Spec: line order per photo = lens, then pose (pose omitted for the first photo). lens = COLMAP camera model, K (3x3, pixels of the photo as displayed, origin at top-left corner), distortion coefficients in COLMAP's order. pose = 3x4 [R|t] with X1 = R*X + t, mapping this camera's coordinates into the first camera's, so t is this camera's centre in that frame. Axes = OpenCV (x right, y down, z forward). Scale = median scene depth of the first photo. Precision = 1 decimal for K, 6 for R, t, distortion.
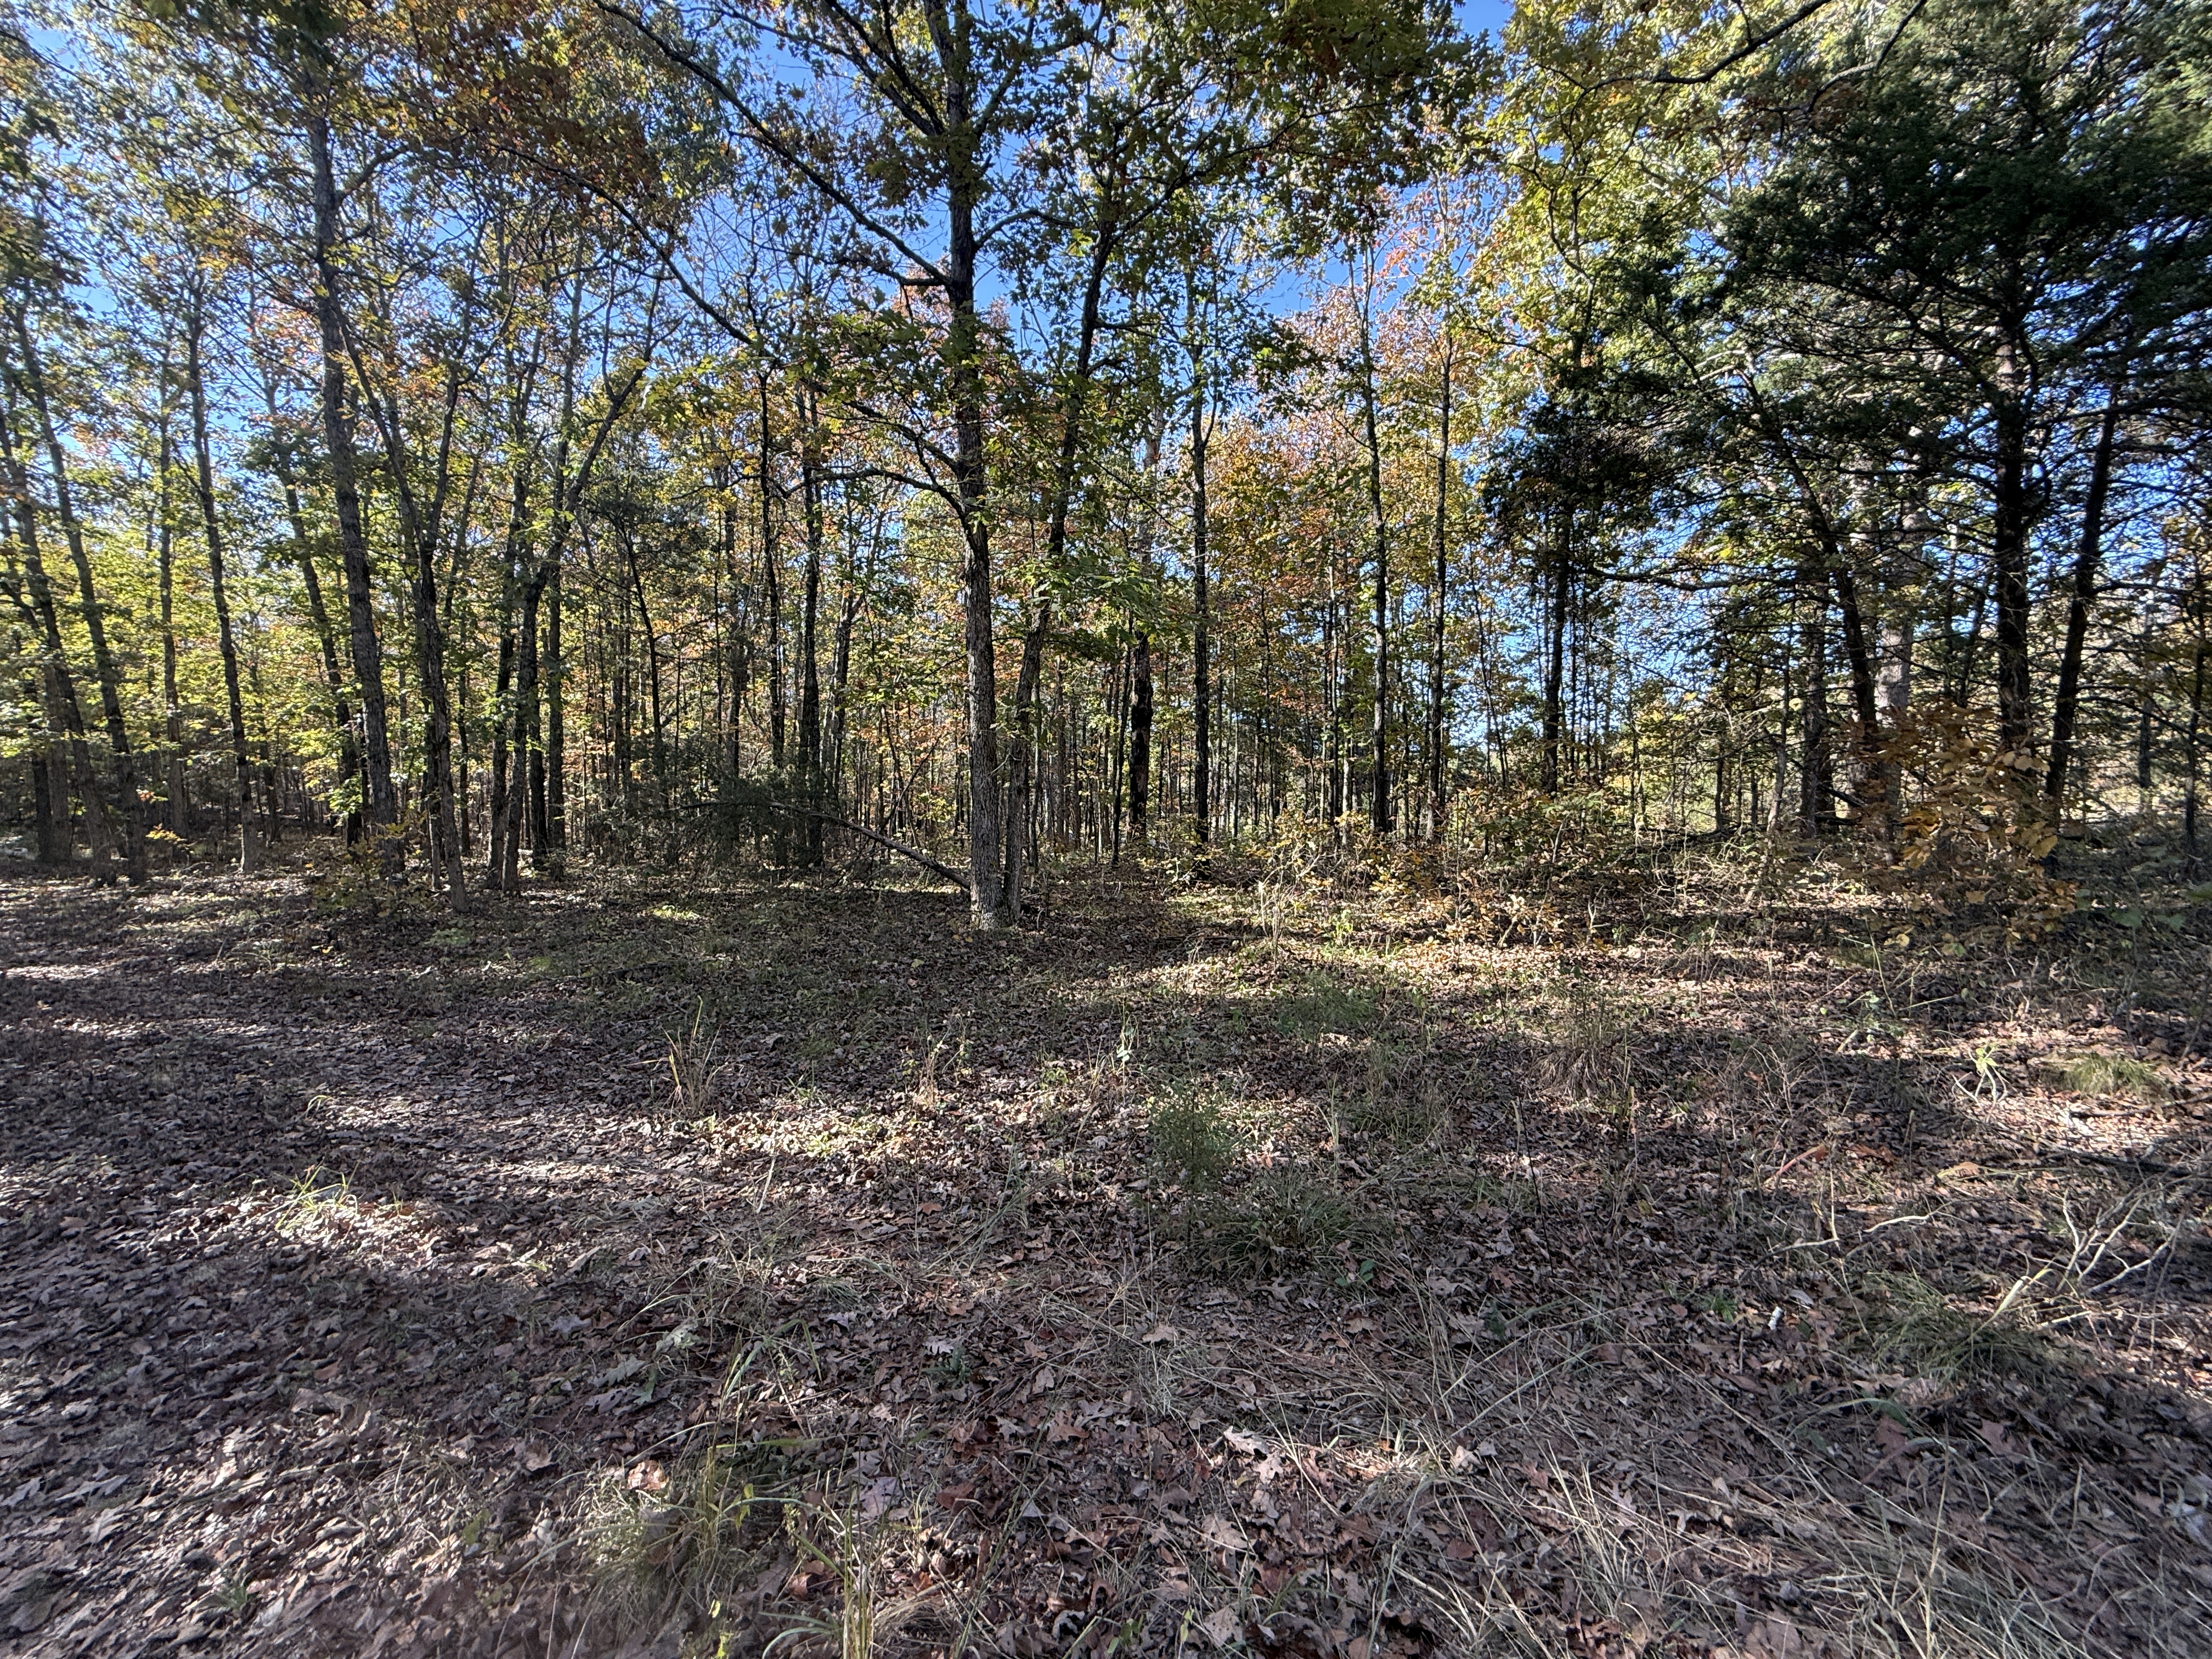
lens RADIAL K [[883.3, 0, 1106.2], [0, 883.3, 826.9], [0, 0, 1]] dist [0.000381, 0.000252]
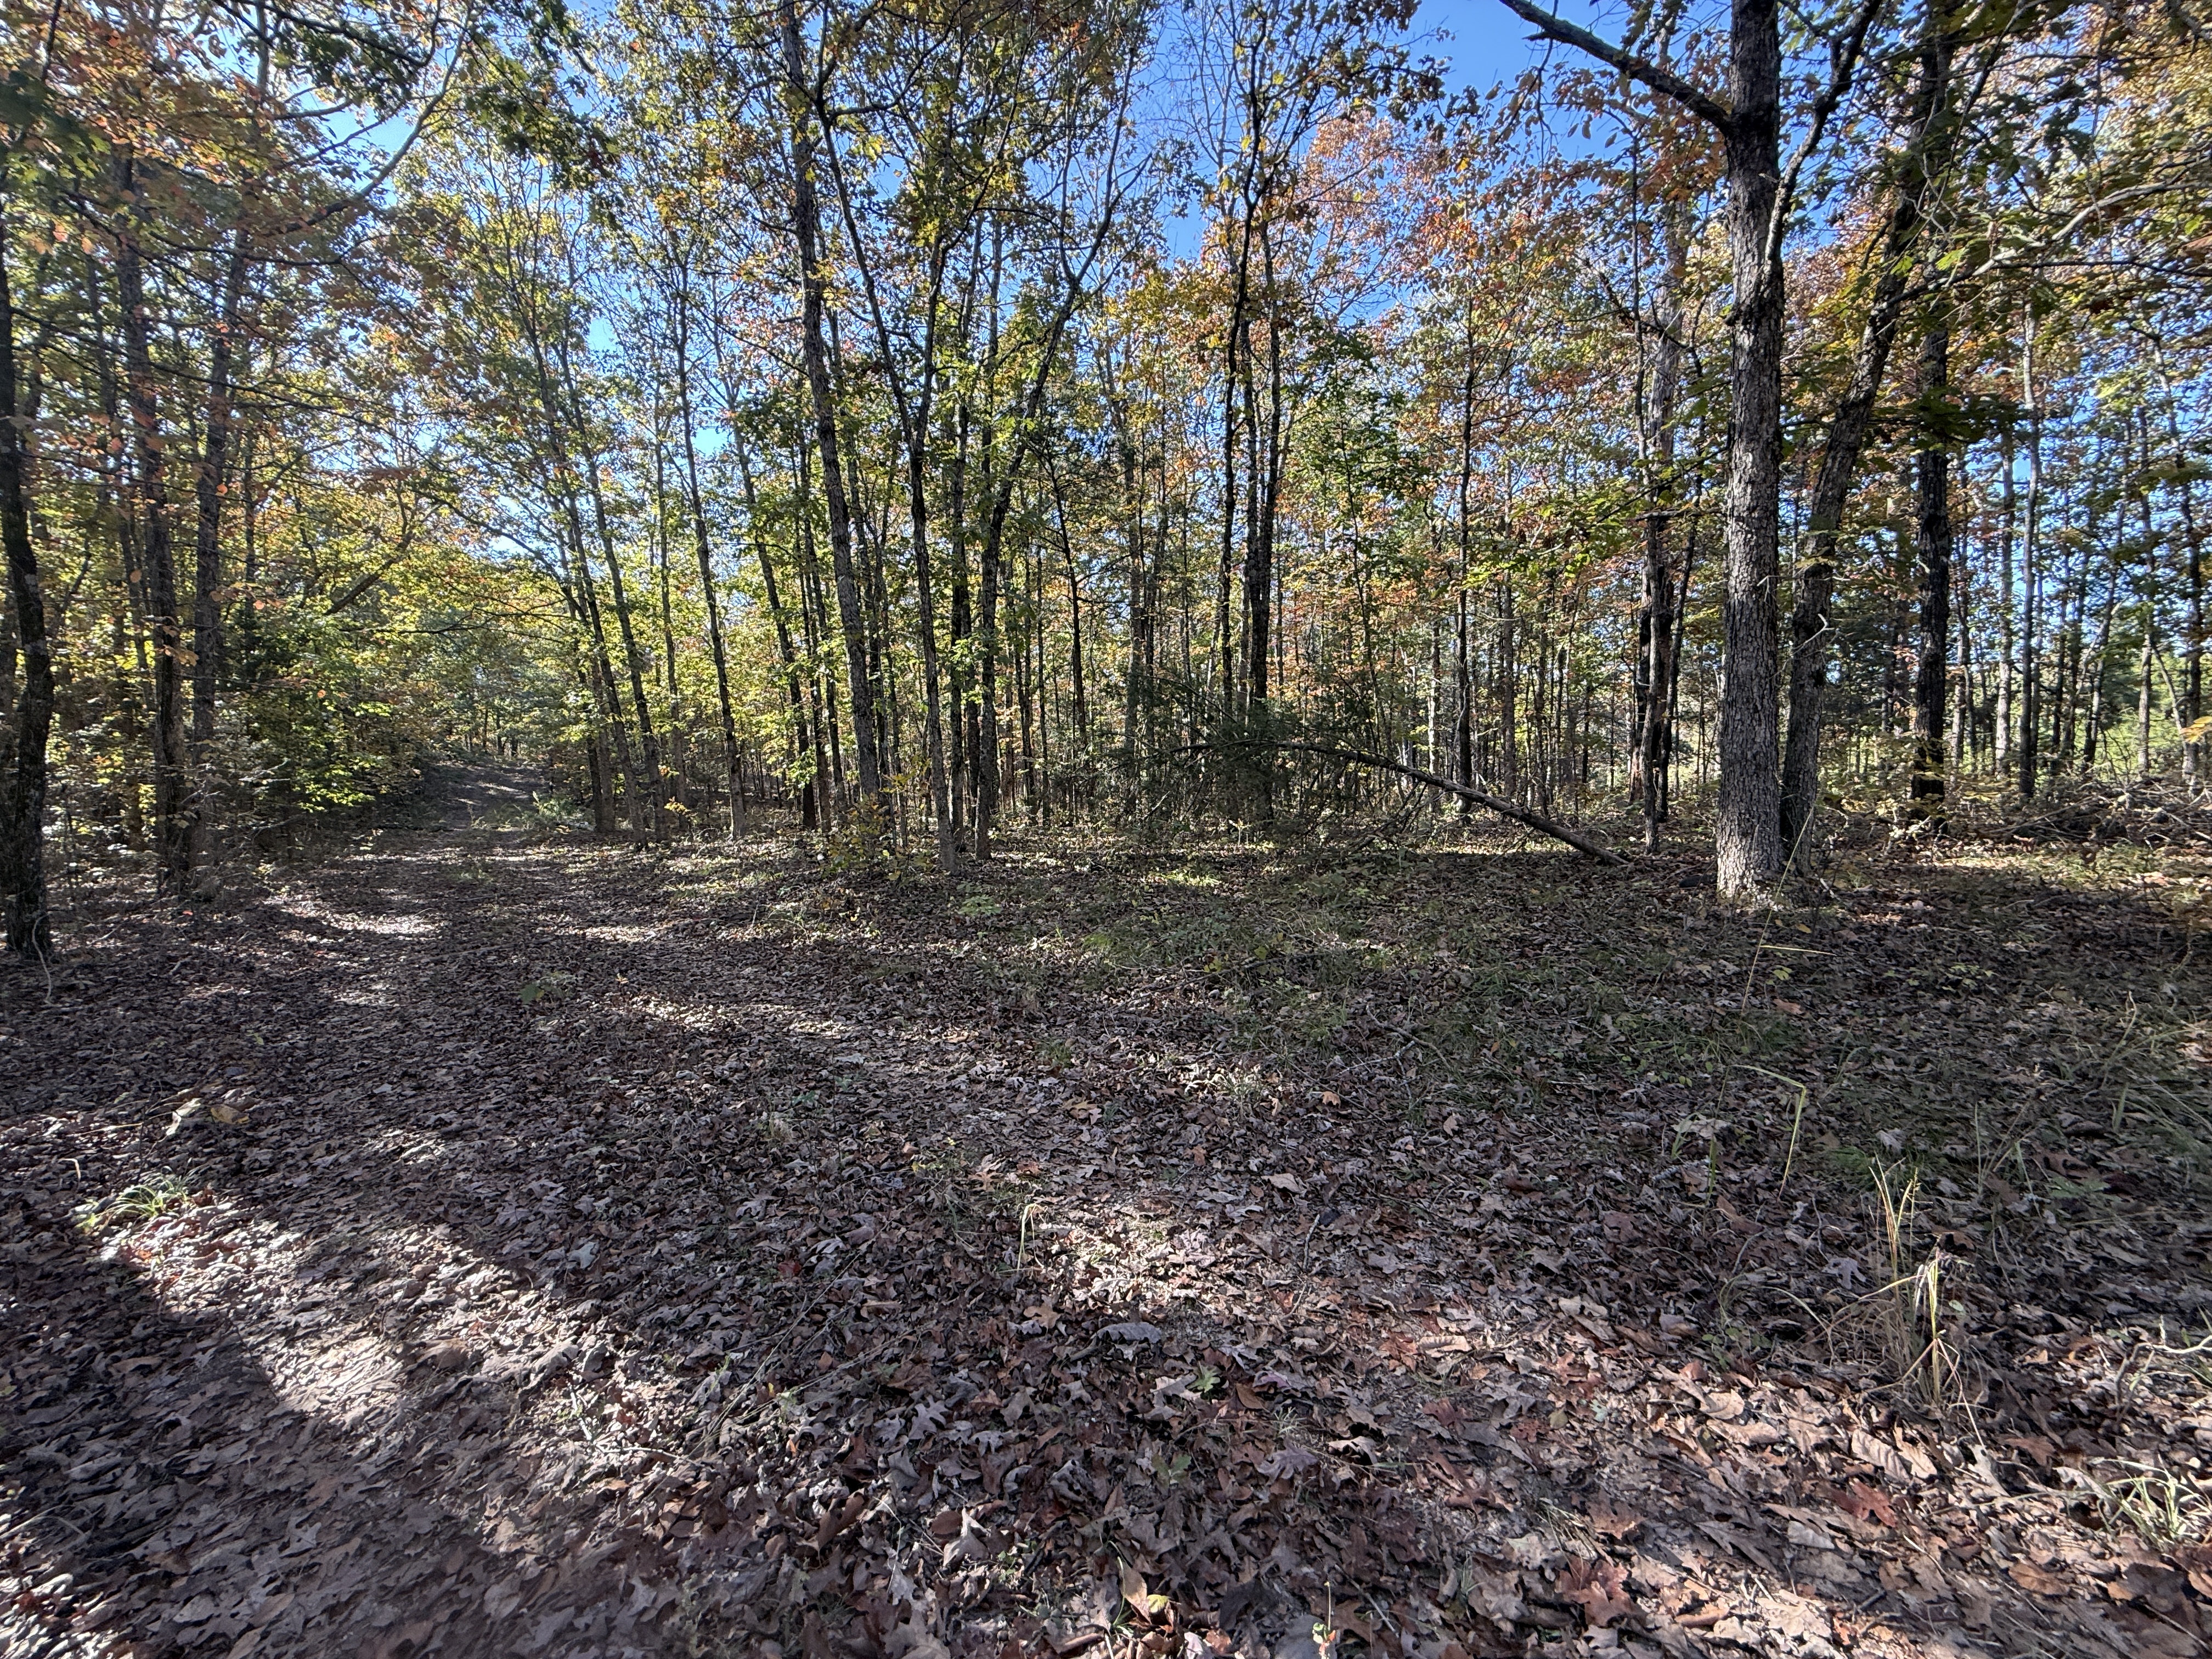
lens RADIAL K [[883.3, 0, 1106.2], [0, 883.3, 826.9], [0, 0, 1]] dist [0.000381, 0.000252]
pose [[0.938770, -0.013471, -0.344281, -0.255407], [0.026888, 0.999052, 0.034226, 0.019171], [0.343494, -0.041387, 0.938243, 0.199077]]
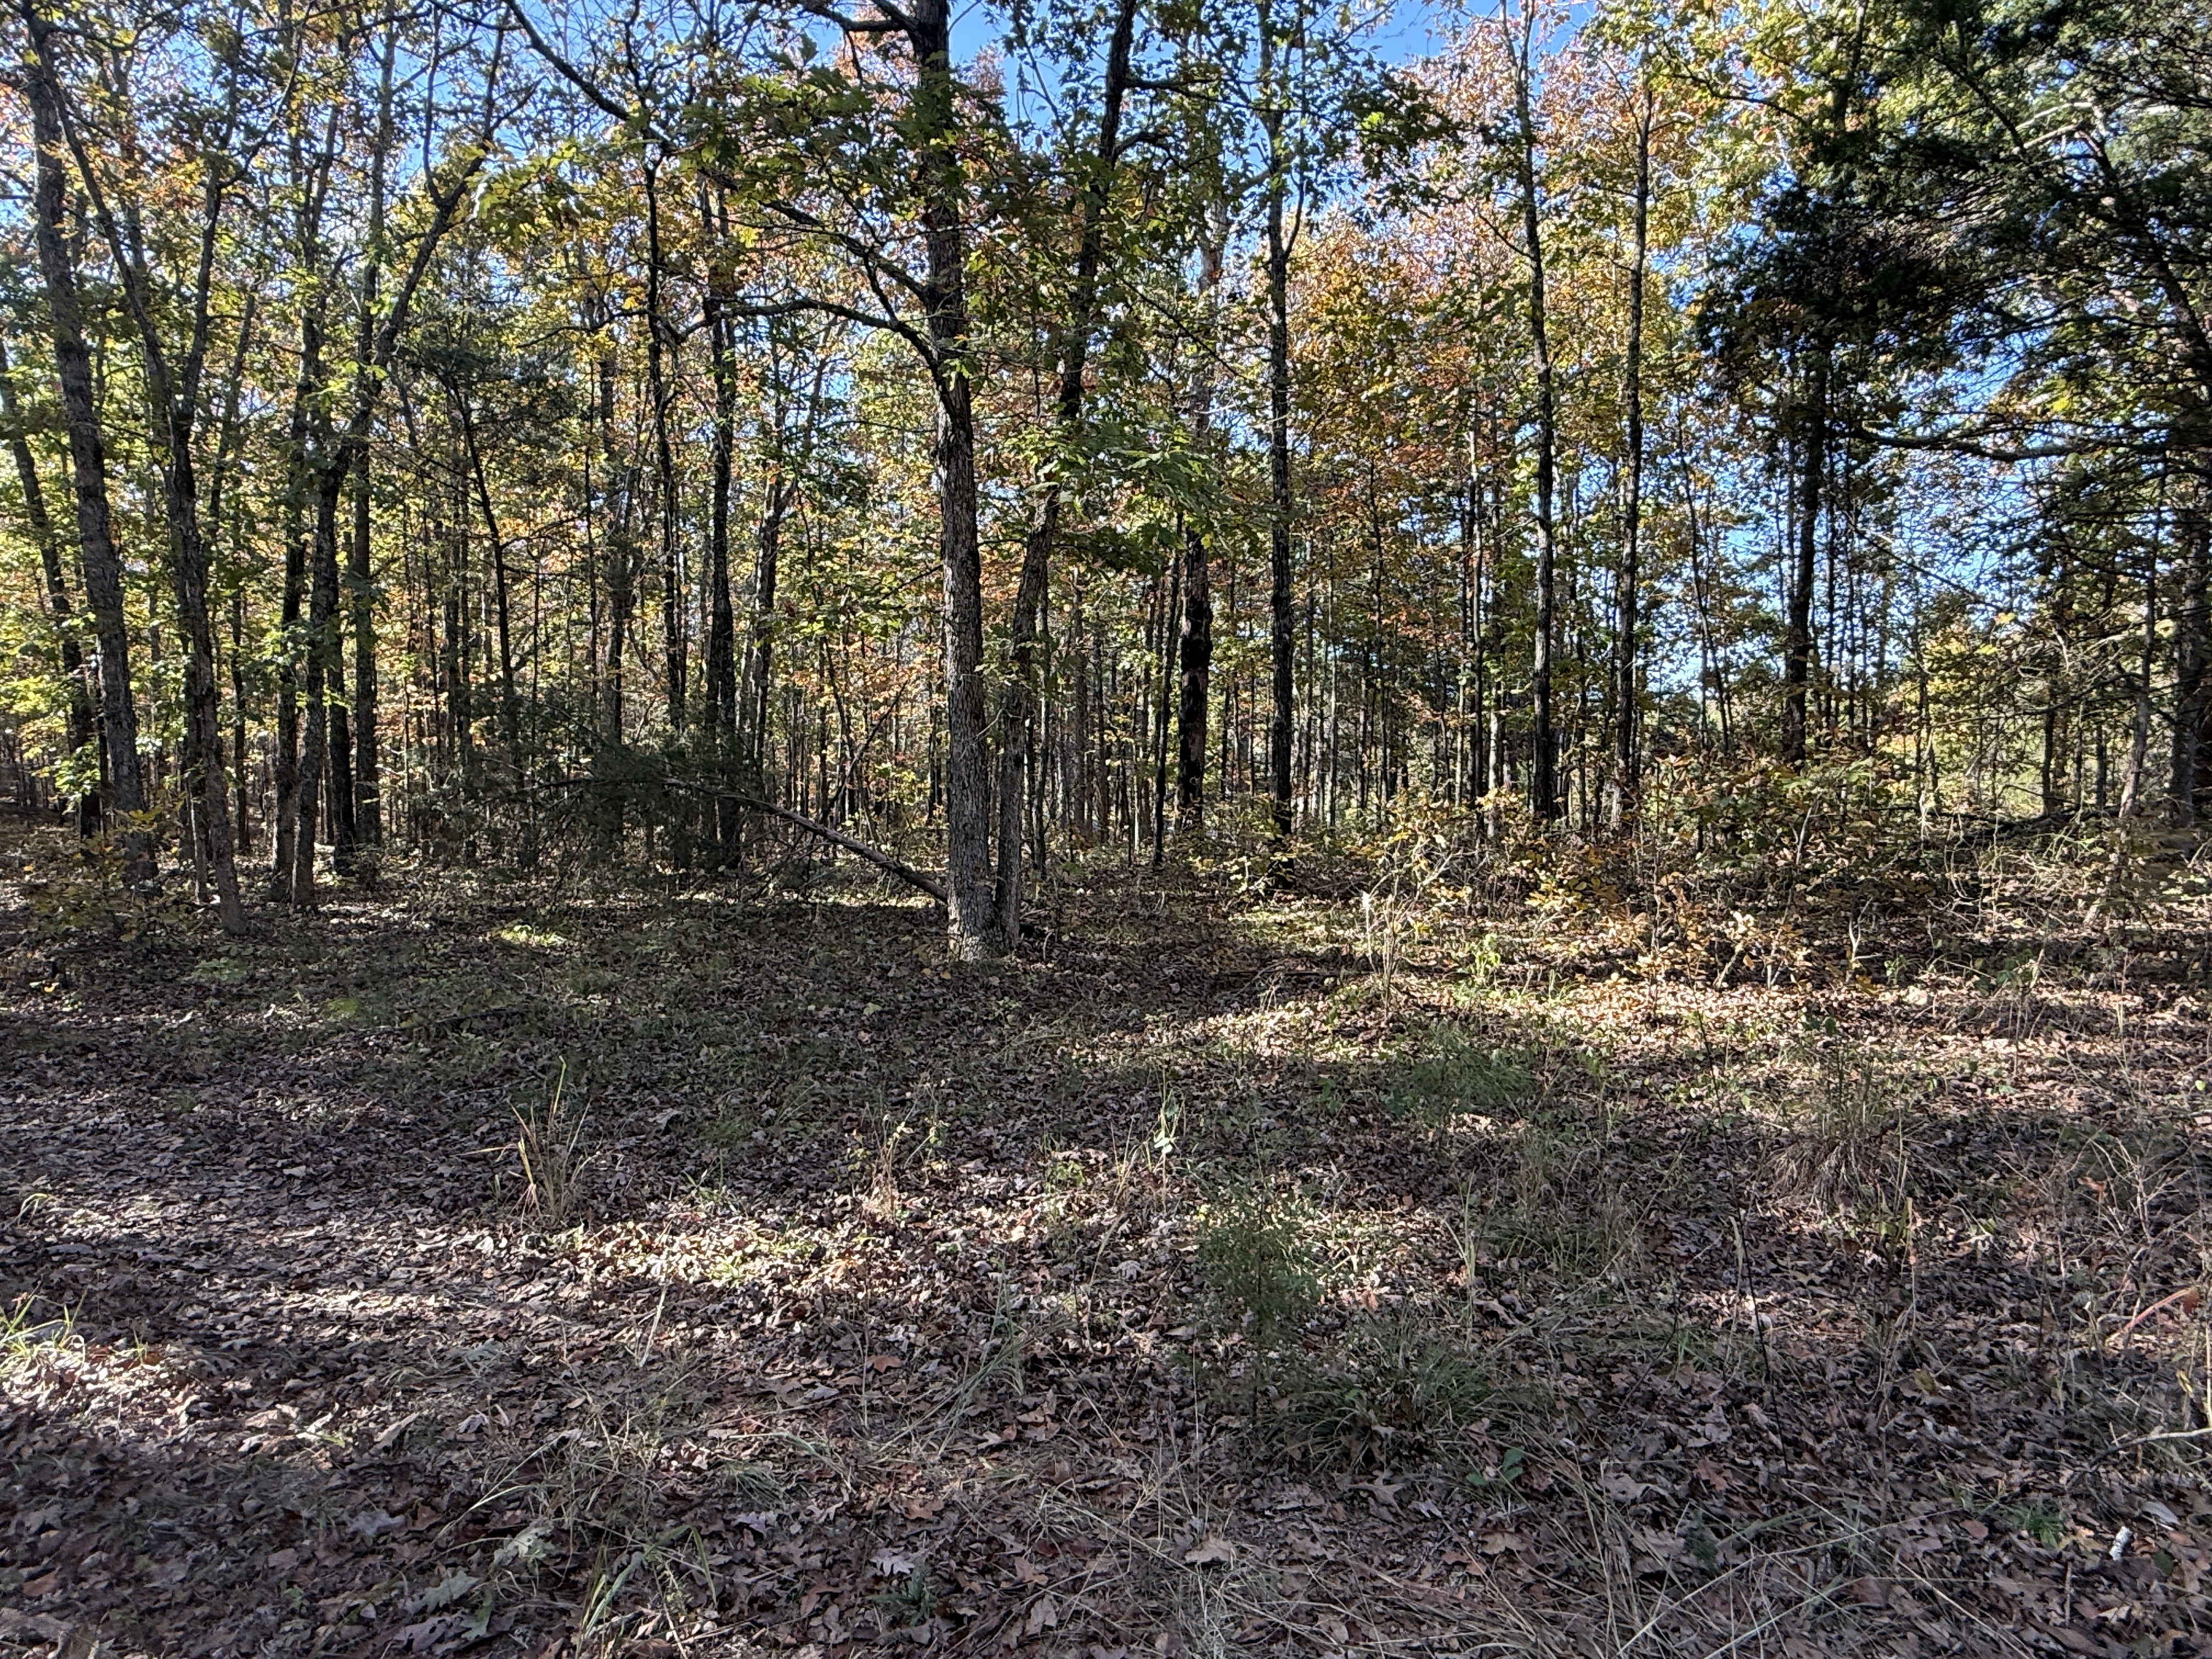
lens RADIAL K [[1269.9, 0, 1106.0], [0, 1269.9, 829.5], [0, 0, 1]] dist [0.000914, -0.000345]
pose [[0.999498, -0.001442, -0.031644, 0.002495], [0.001905, 0.999892, 0.014598, -0.001434], [0.031620, -0.014651, 0.999393, 0.002169]]
